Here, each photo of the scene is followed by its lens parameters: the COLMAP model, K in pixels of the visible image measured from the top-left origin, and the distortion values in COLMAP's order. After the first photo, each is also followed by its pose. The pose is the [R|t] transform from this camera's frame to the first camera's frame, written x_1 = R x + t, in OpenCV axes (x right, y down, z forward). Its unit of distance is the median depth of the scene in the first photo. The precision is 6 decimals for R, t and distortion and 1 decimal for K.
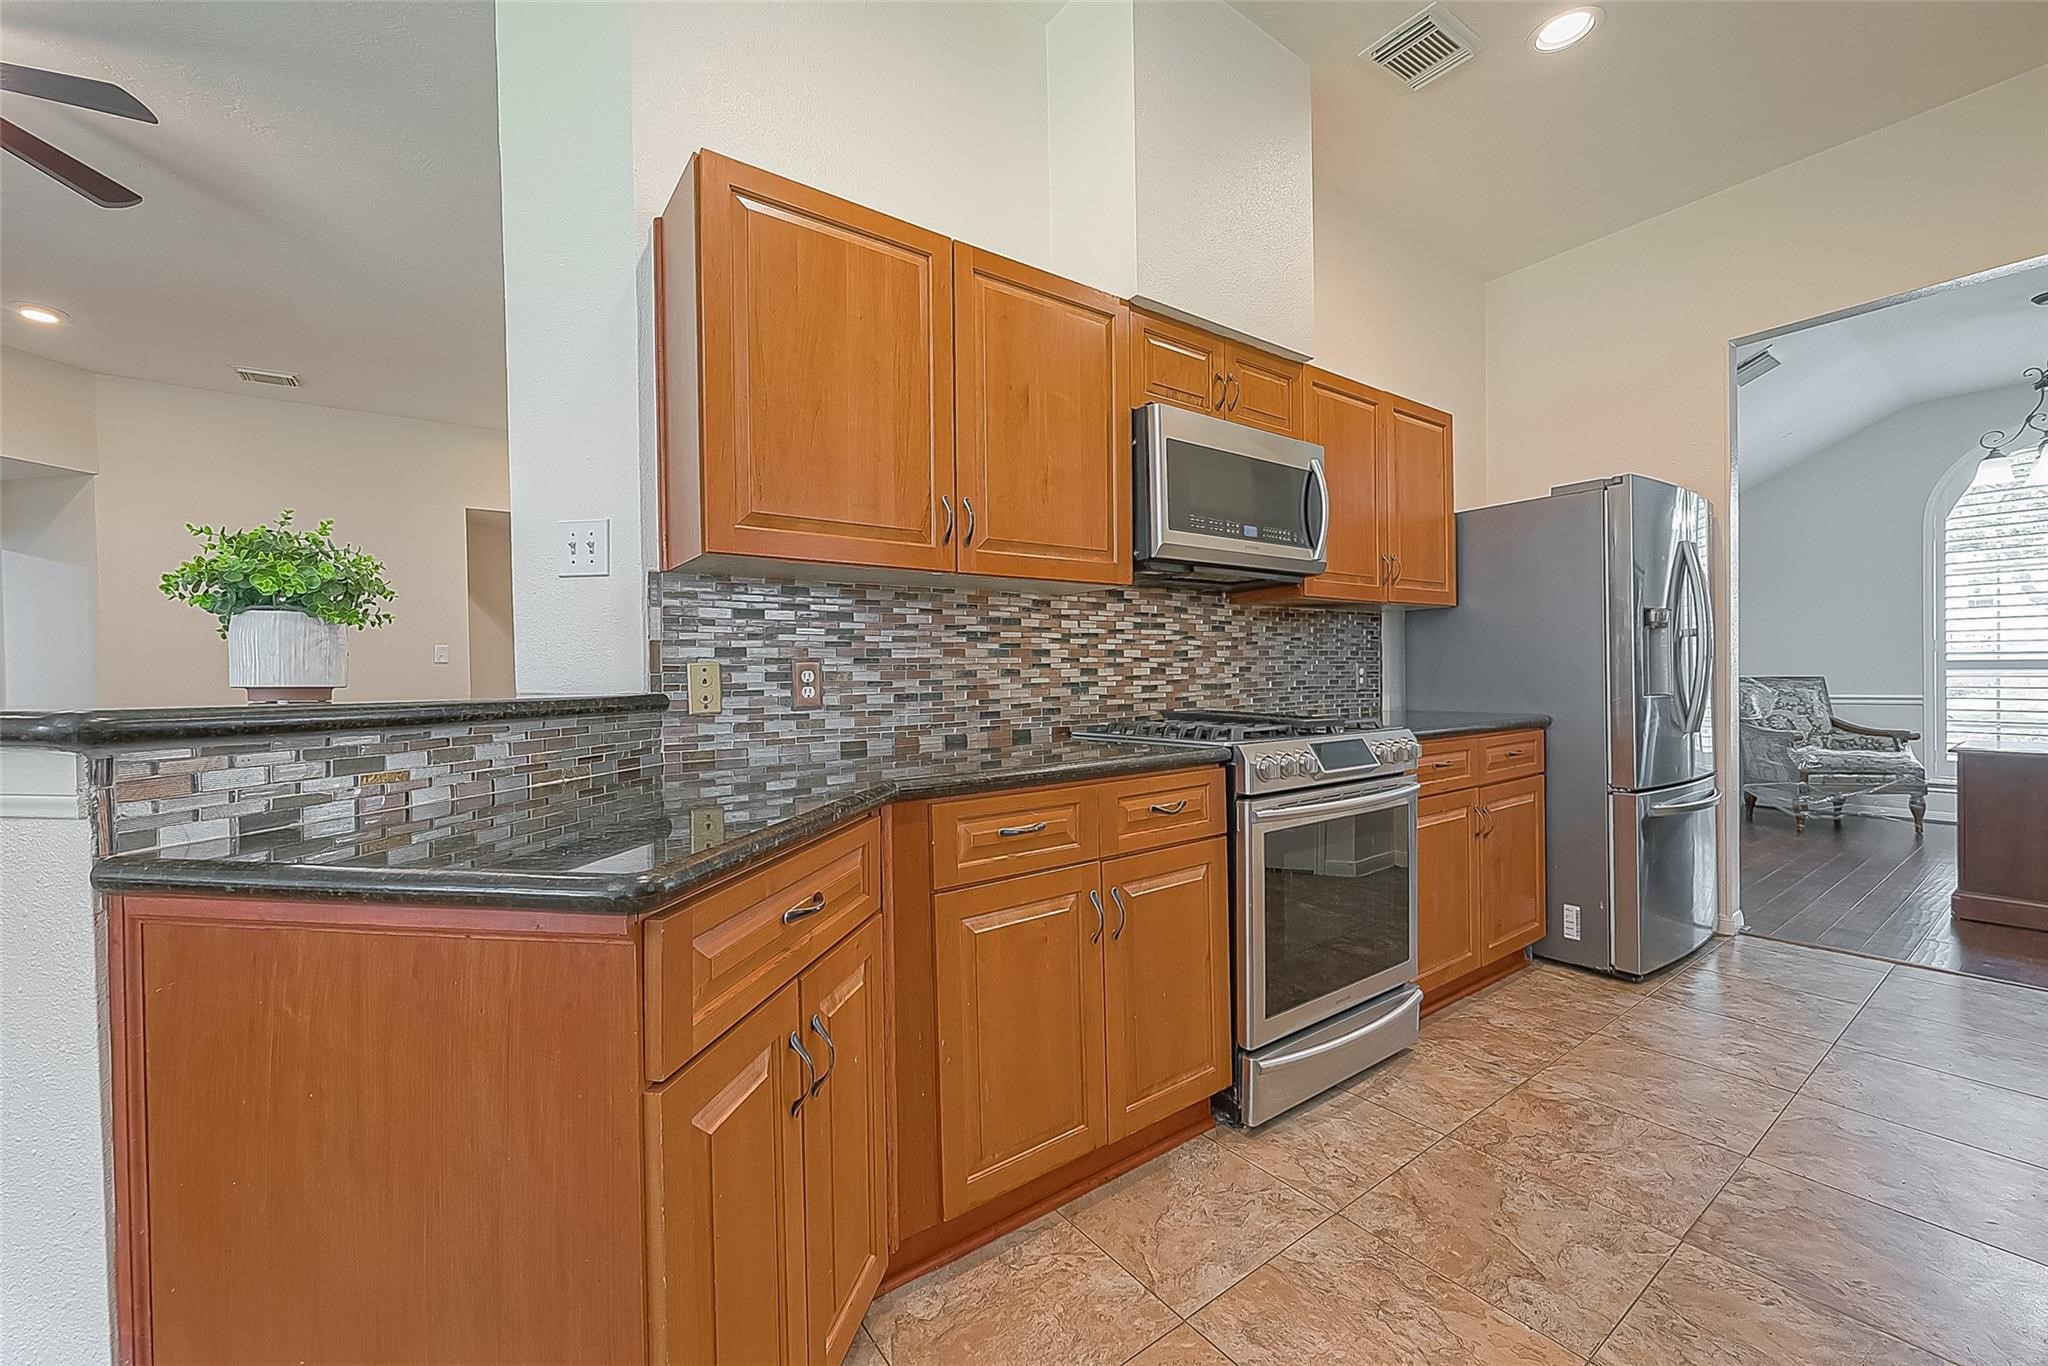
lens RADIAL K [[807.2, 0, 1023.3], [0, 807.2, 682.9], [0, 0, 1]] dist [-0.000525, -0.000197]
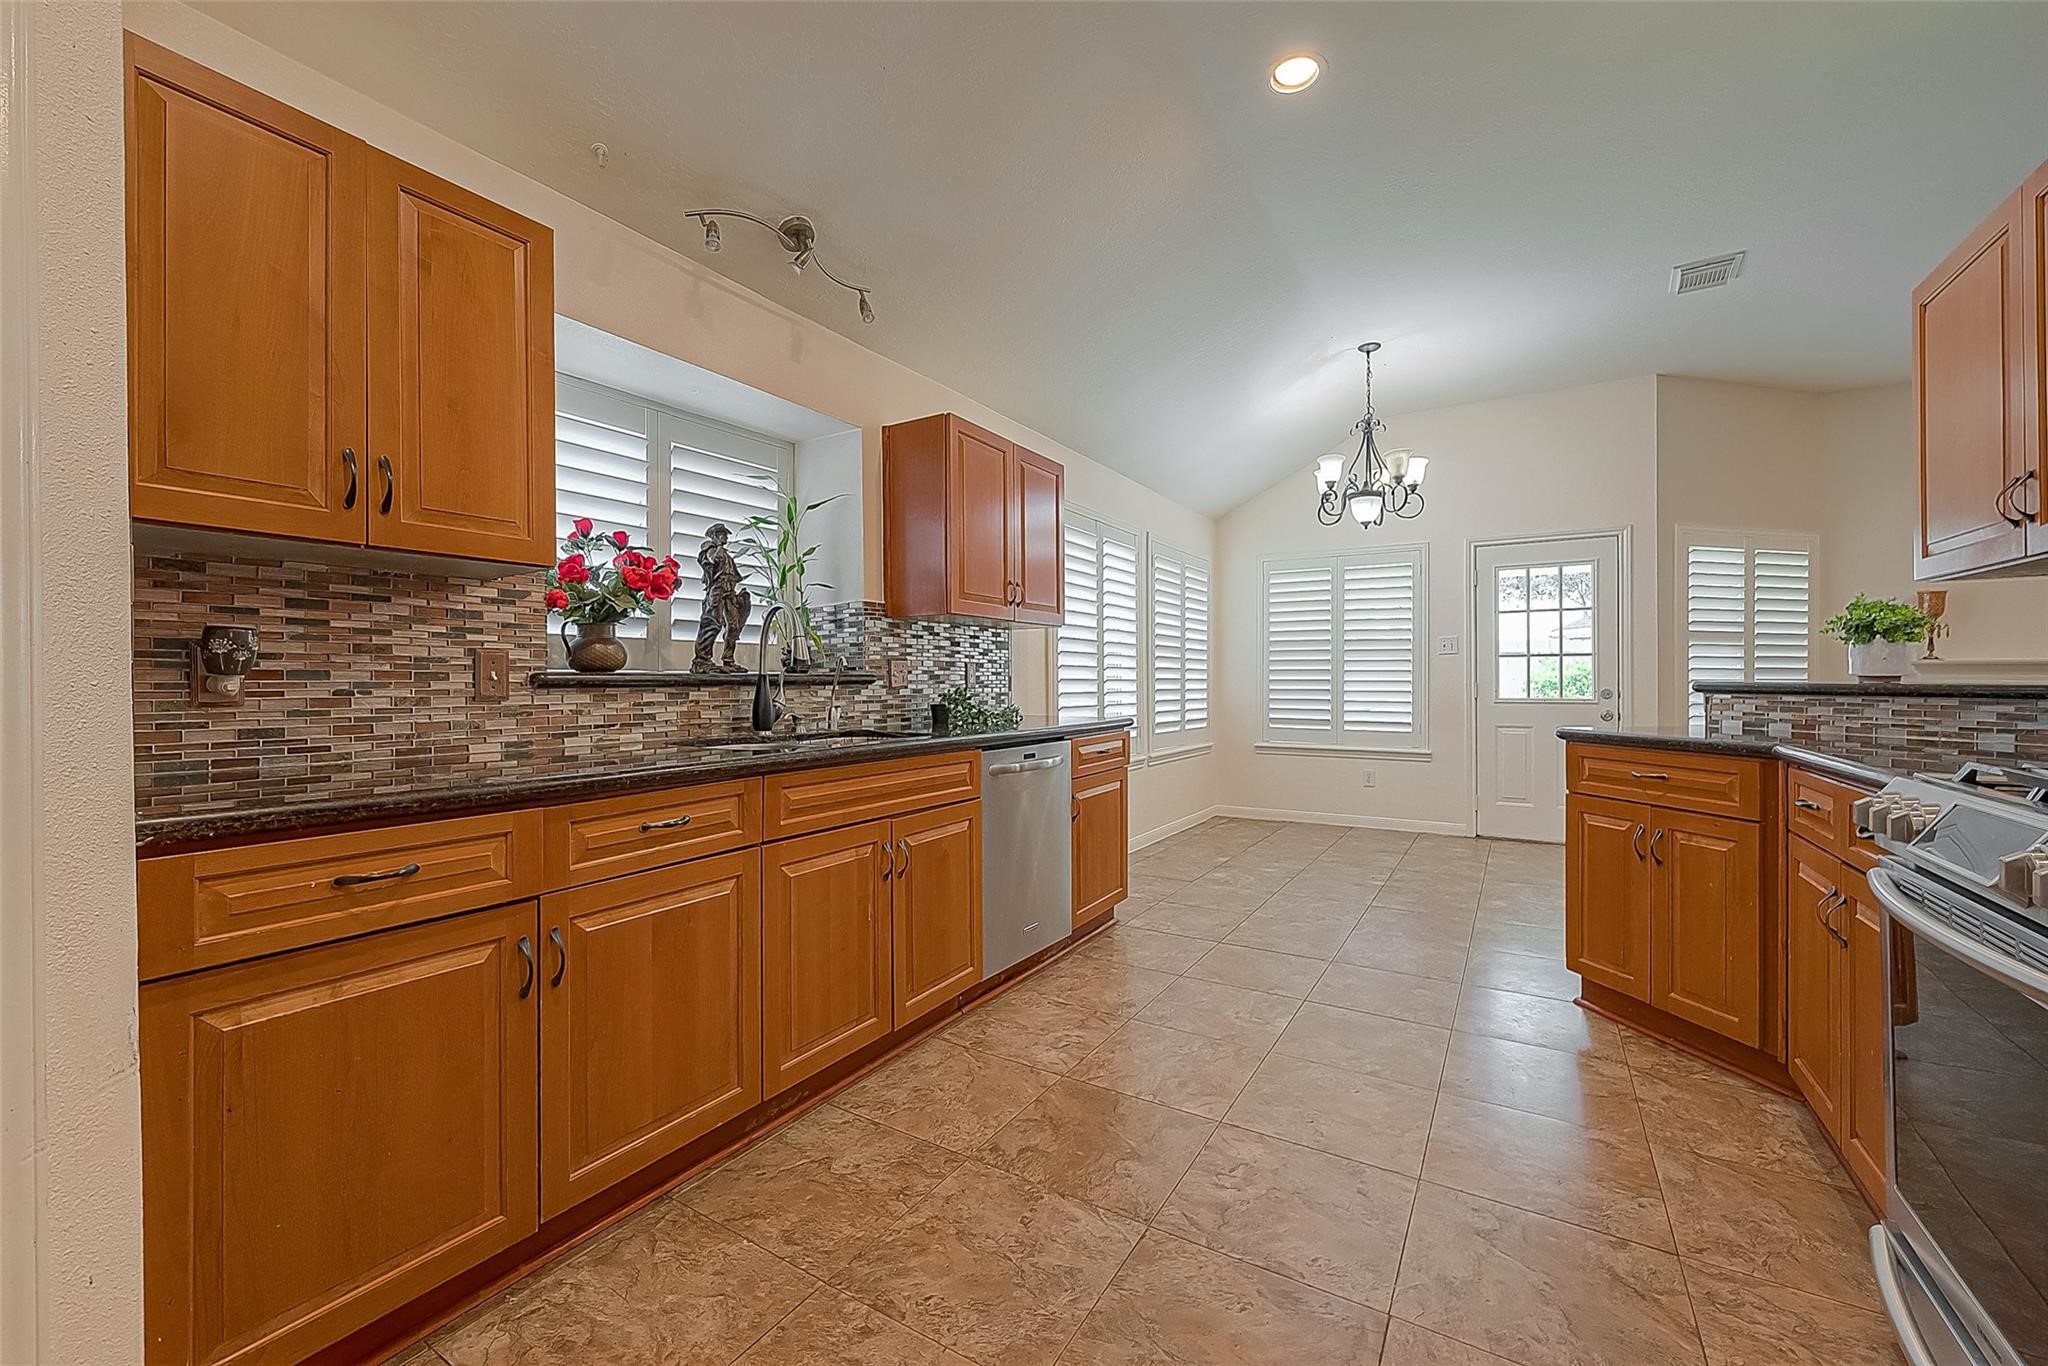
lens RADIAL K [[807.2, 0, 1028.4], [0, 807.2, 679.1], [0, 0, 1]] dist [-0.000525, -0.000197]
pose [[-0.924970, 0.018749, -0.379578, 0.973321], [0.014548, 0.999797, 0.013933, -0.022740], [0.379763, 0.007365, -0.925055, 1.073775]]
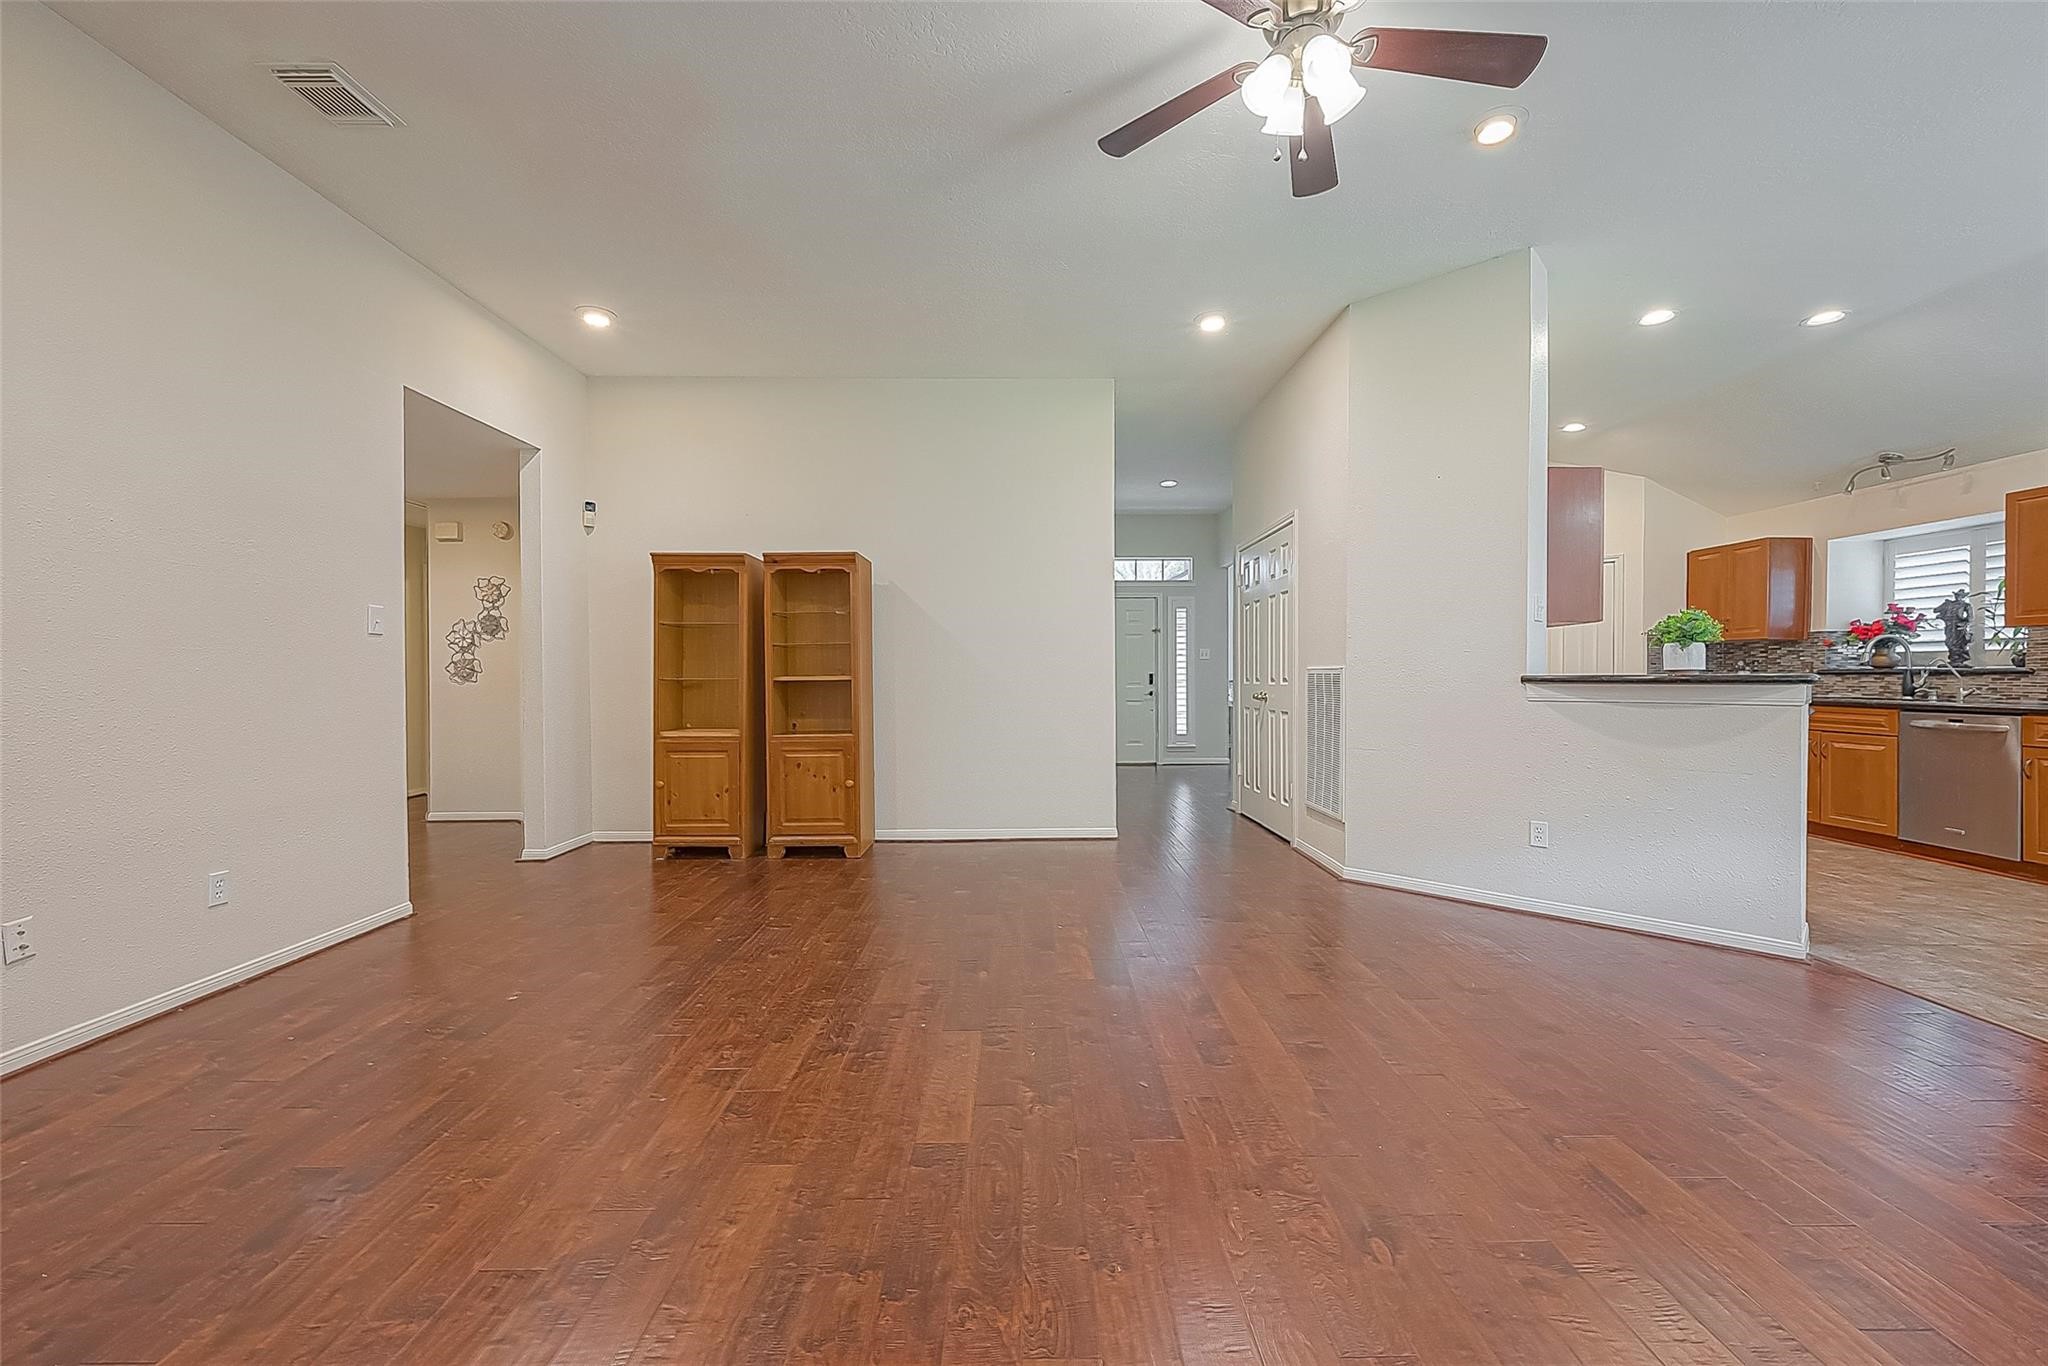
lens RADIAL K [[807.2, 0, 1019.7], [0, 807.2, 686.8], [0, 0, 1]] dist [-0.000525, -0.000197]
pose [[0.582168, 0.002289, 0.813065, -2.272773], [-0.000932, 0.999997, -0.002147, 0.035334], [-0.813068, 0.000492, 0.582168, 0.638320]]
